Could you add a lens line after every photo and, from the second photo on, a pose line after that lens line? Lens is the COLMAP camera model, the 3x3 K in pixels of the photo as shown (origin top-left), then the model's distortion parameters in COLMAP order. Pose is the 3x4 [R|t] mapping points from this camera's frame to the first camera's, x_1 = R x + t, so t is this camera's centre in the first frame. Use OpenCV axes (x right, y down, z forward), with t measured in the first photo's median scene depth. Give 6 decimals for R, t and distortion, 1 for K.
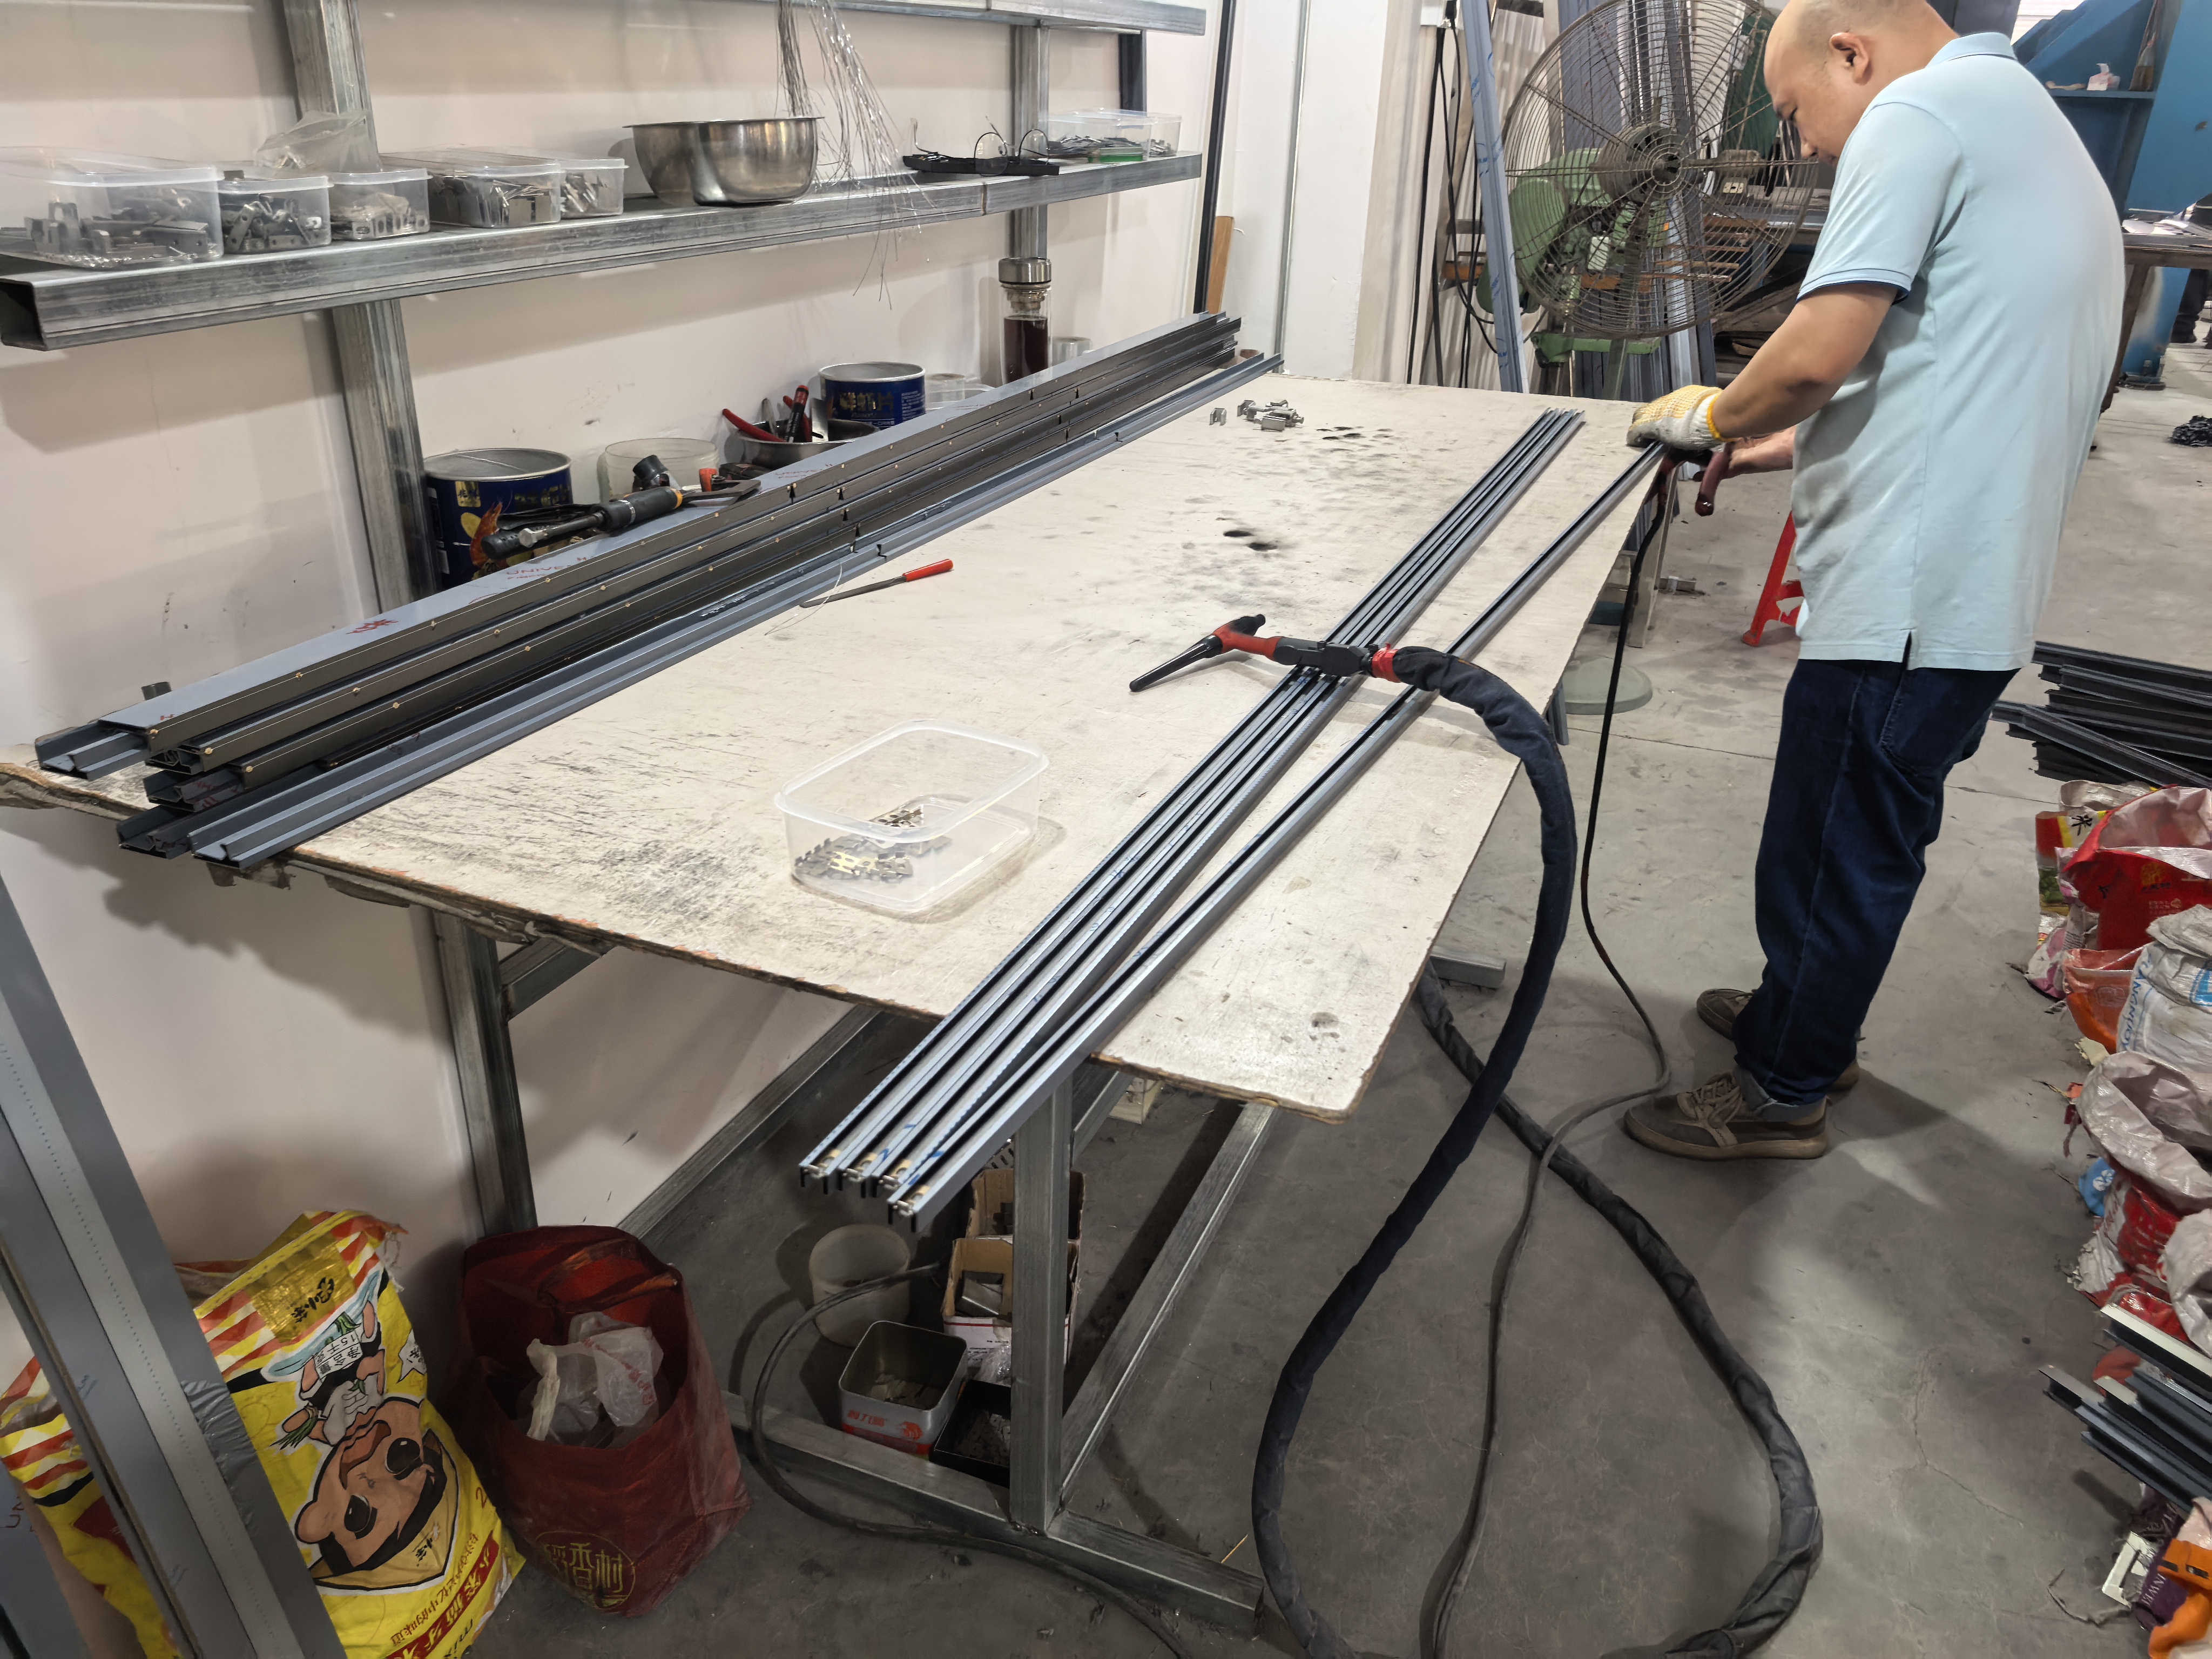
lens RADIAL K [[1612.8, 0, 1106.0], [0, 1612.8, 829.5], [0, 0, 1]] dist [0.053649, -0.073176]
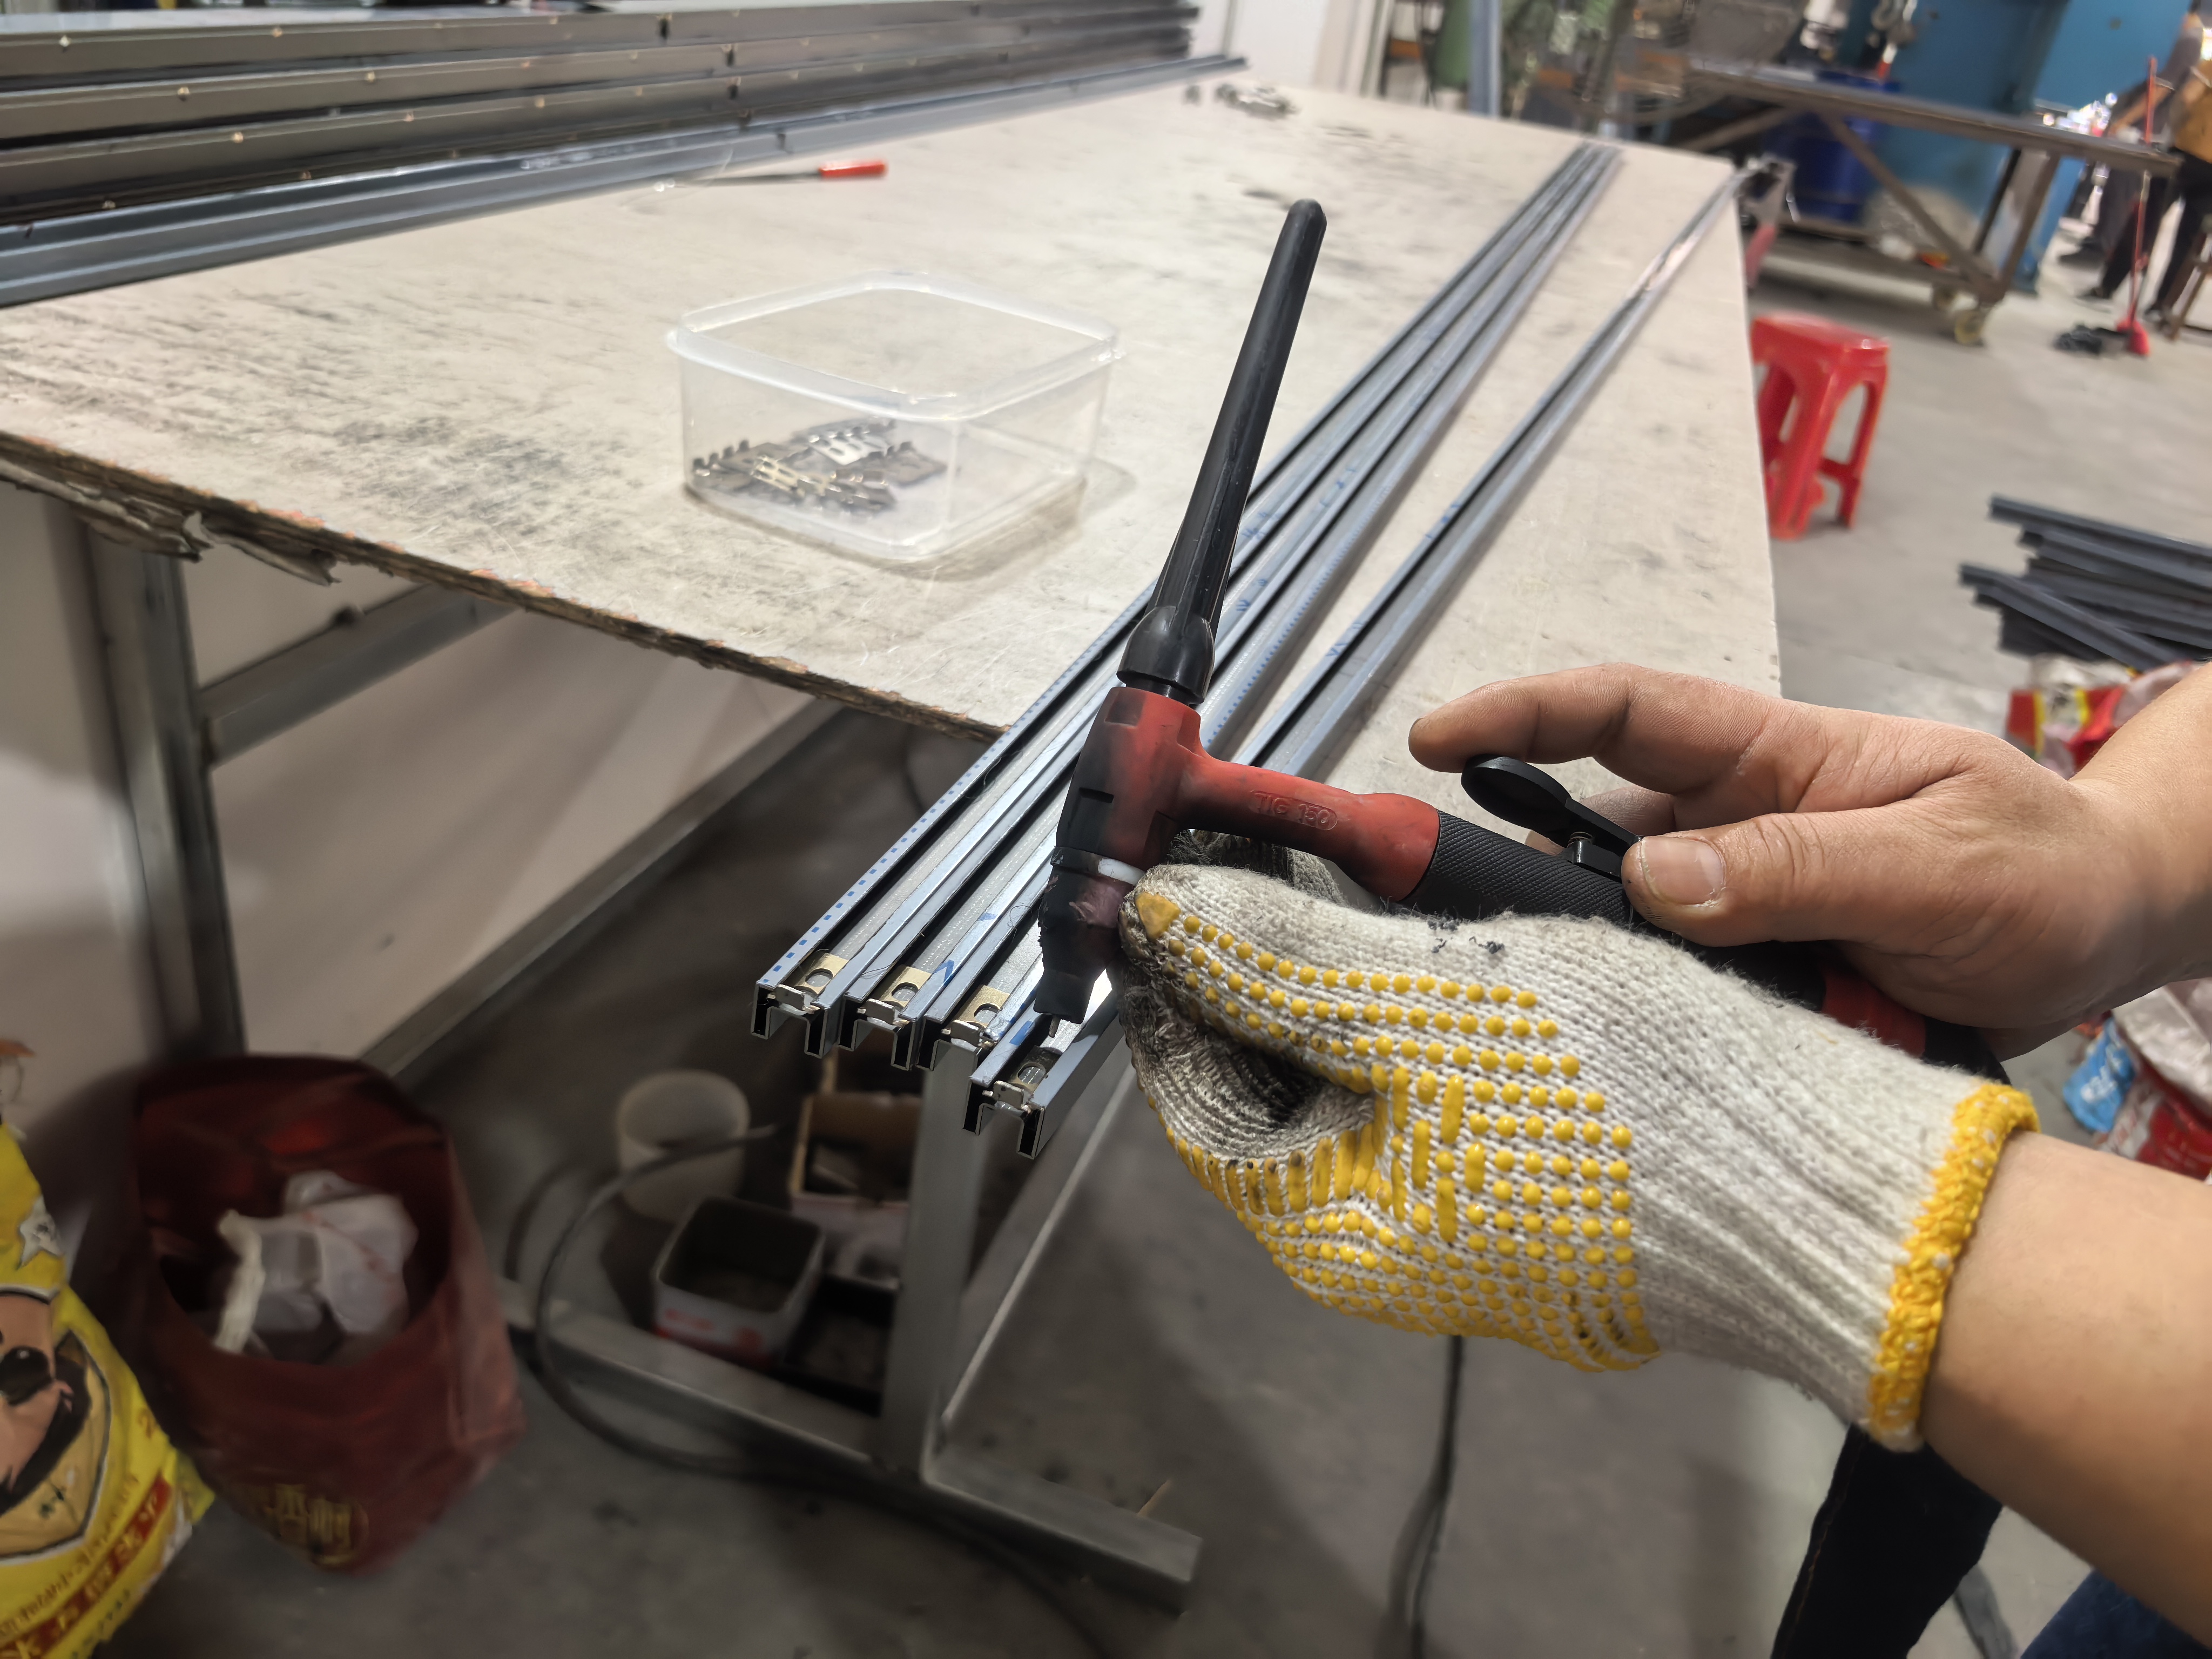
lens RADIAL K [[1655.6, 0, 1106.0], [0, 1655.6, 829.5], [0, 0, 1]] dist [0.008617, -0.024883]
pose [[0.990301, 0.067931, 0.121196, -0.097112], [-0.078592, 0.993236, 0.085470, 0.076088], [-0.114570, -0.094166, 0.988942, 0.347612]]
